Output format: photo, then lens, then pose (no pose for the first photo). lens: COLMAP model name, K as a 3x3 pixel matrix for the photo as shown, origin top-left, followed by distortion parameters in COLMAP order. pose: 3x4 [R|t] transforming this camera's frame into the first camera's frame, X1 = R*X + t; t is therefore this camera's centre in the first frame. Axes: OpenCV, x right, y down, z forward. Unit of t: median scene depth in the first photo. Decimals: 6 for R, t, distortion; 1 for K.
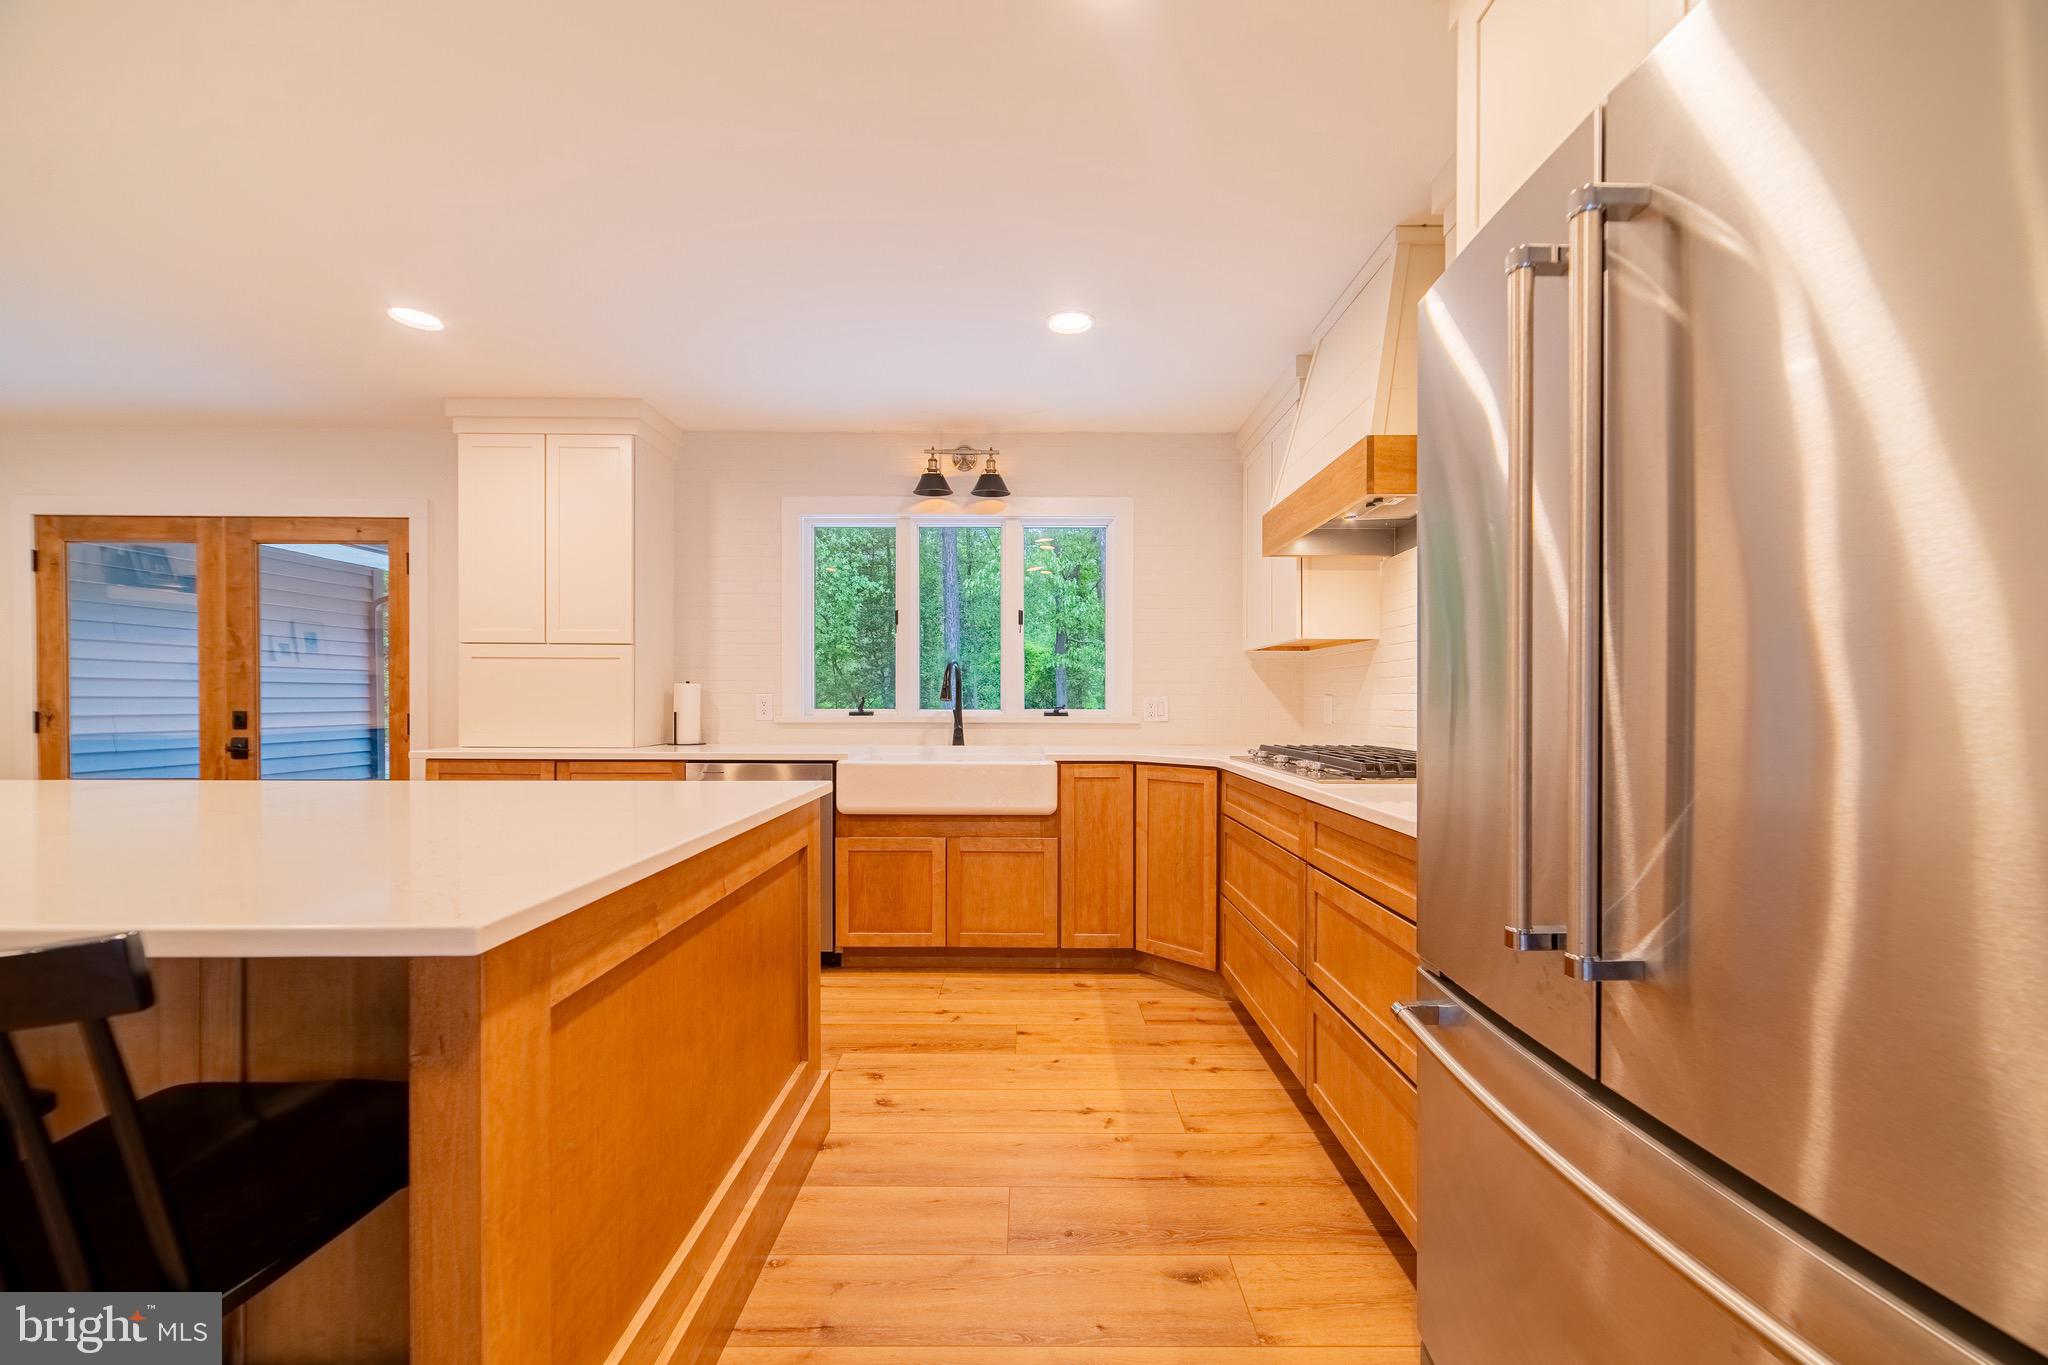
lens RADIAL K [[791.2, 0, 1030.5], [0, 791.2, 707.8], [0, 0, 1]] dist [-0.000889, 0.000504]
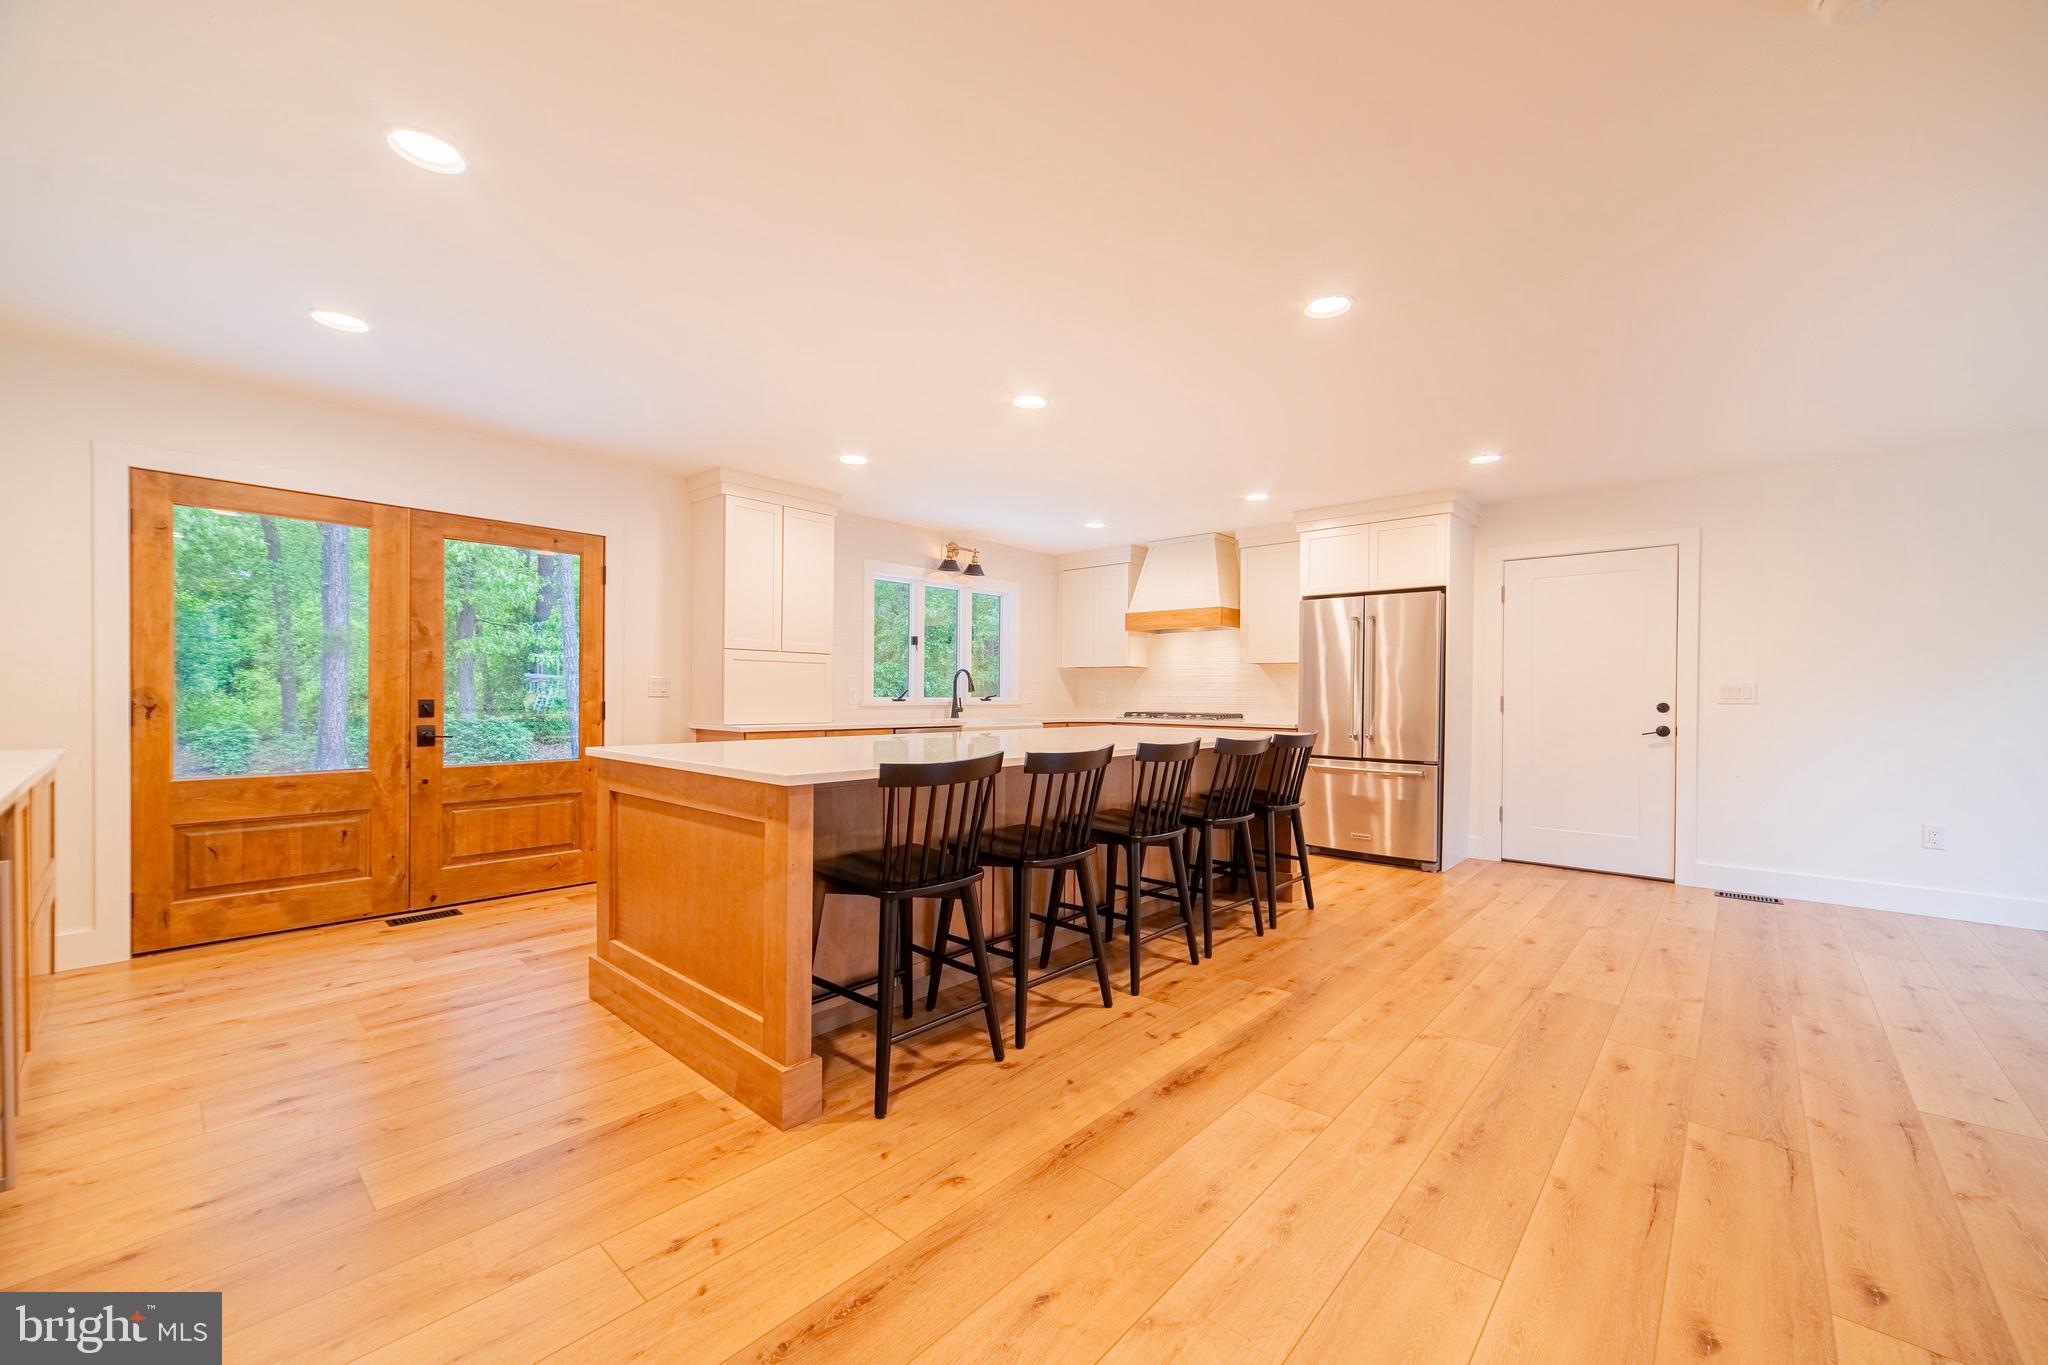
lens RADIAL K [[797.6, 0, 1030.2], [0, 797.6, 698.3], [0, 0, 1]] dist [0.001071, -0.000066]
pose [[0.672790, -0.002431, 0.739830, -1.380352], [0.000803, 0.999996, 0.002556, 0.000509], [-0.739833, -0.001126, 0.672790, -0.310555]]
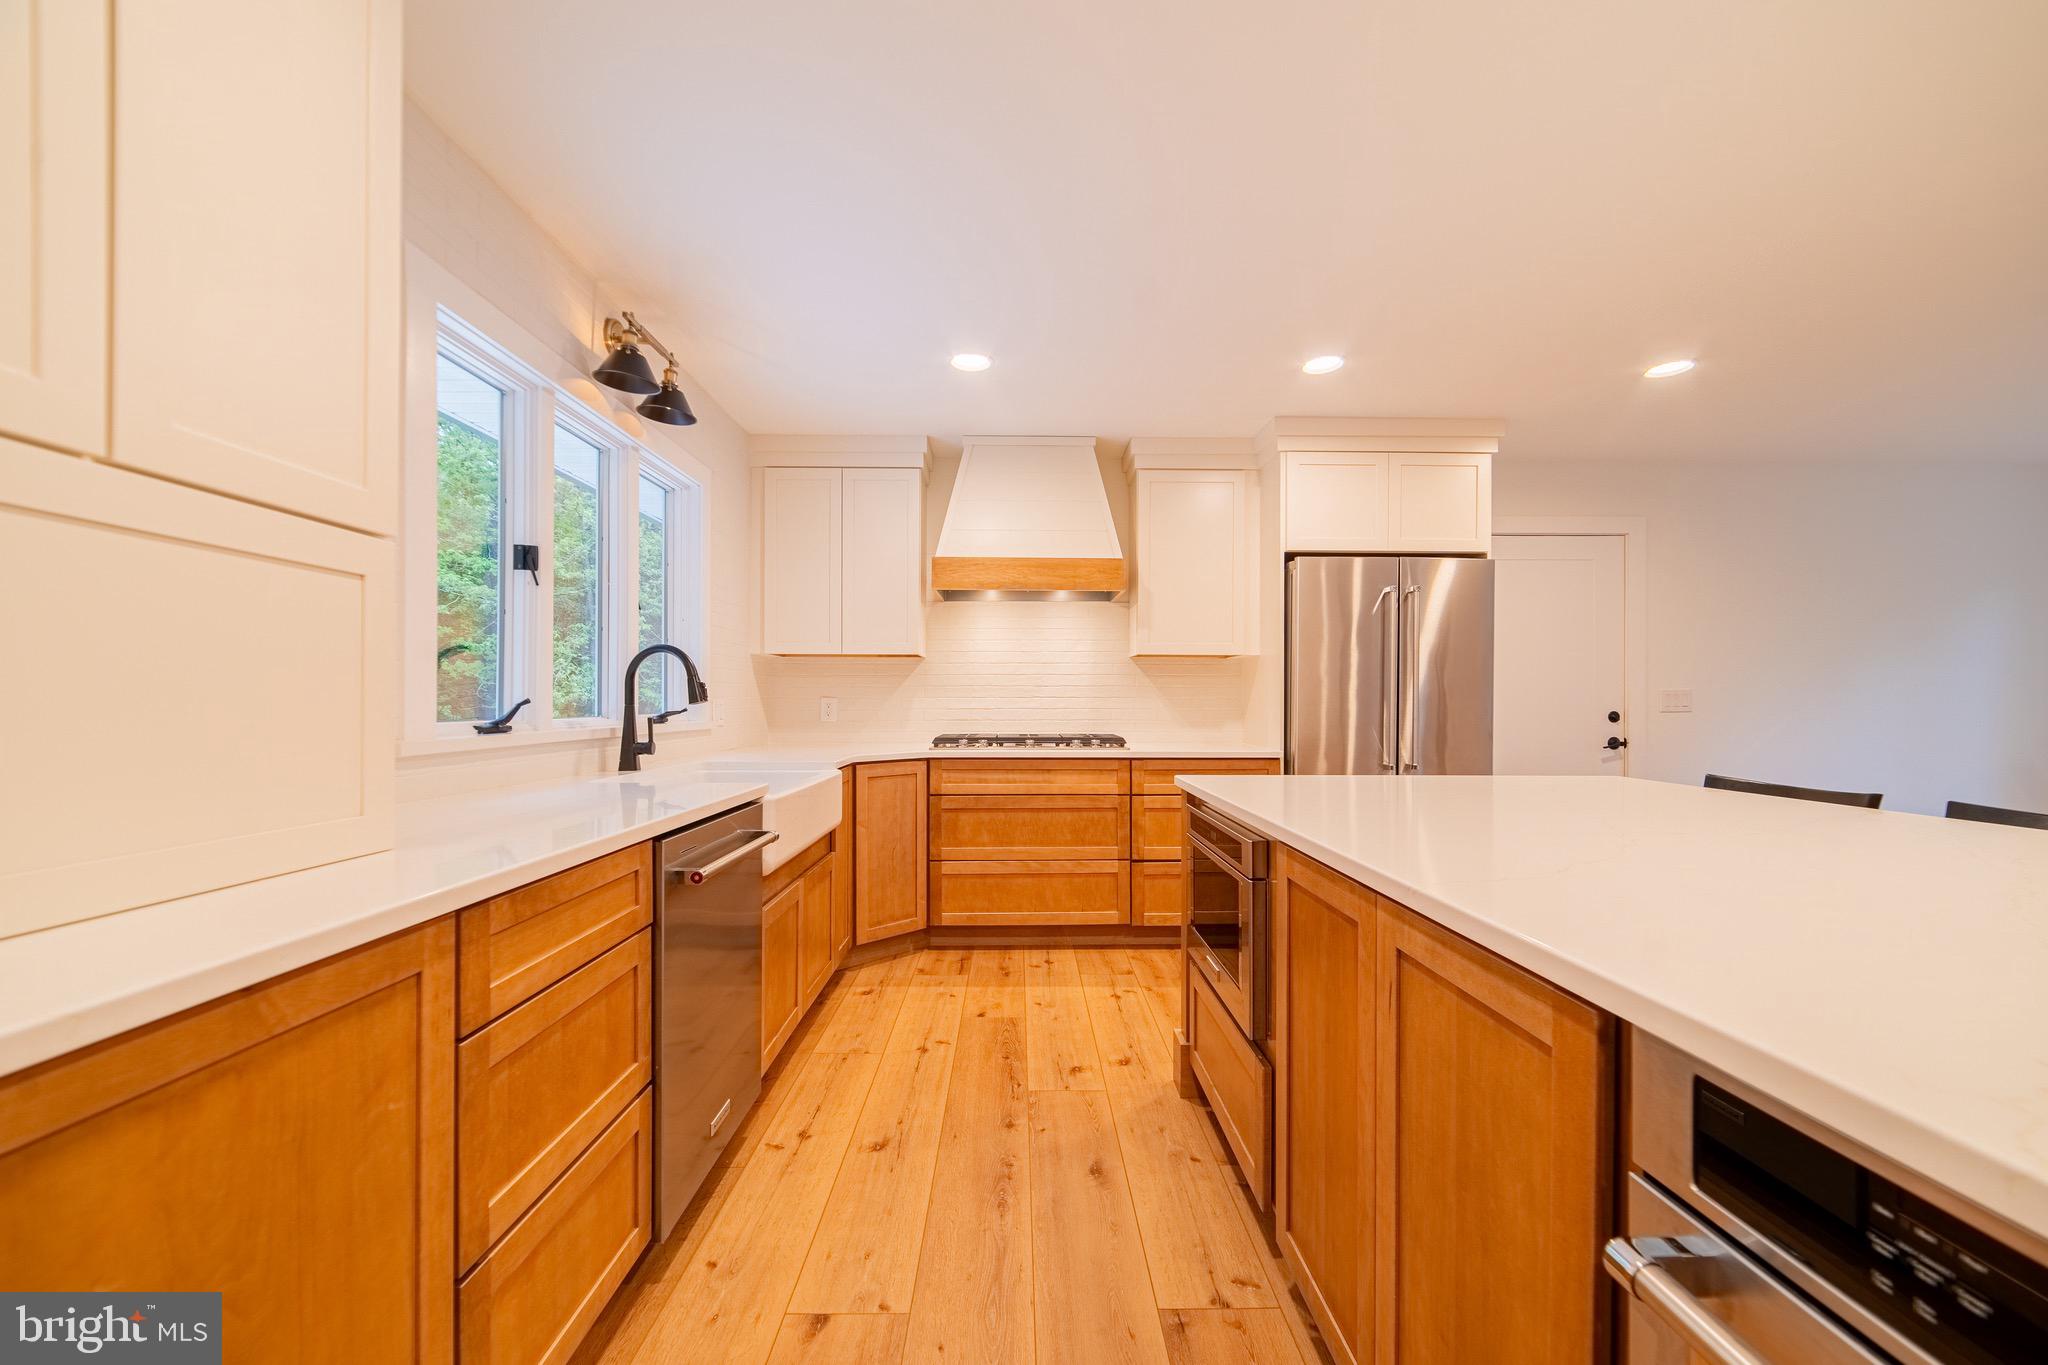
lens RADIAL K [[804.6, 0, 1027.5], [0, 804.6, 704.6], [0, 0, 1]] dist [0.000522, -0.000241]
pose [[-0.010594, -0.005962, 0.999926, -0.848770], [0.006355, 0.999962, 0.006029, -0.010877], [-0.999924, 0.006418, -0.010555, 0.733993]]
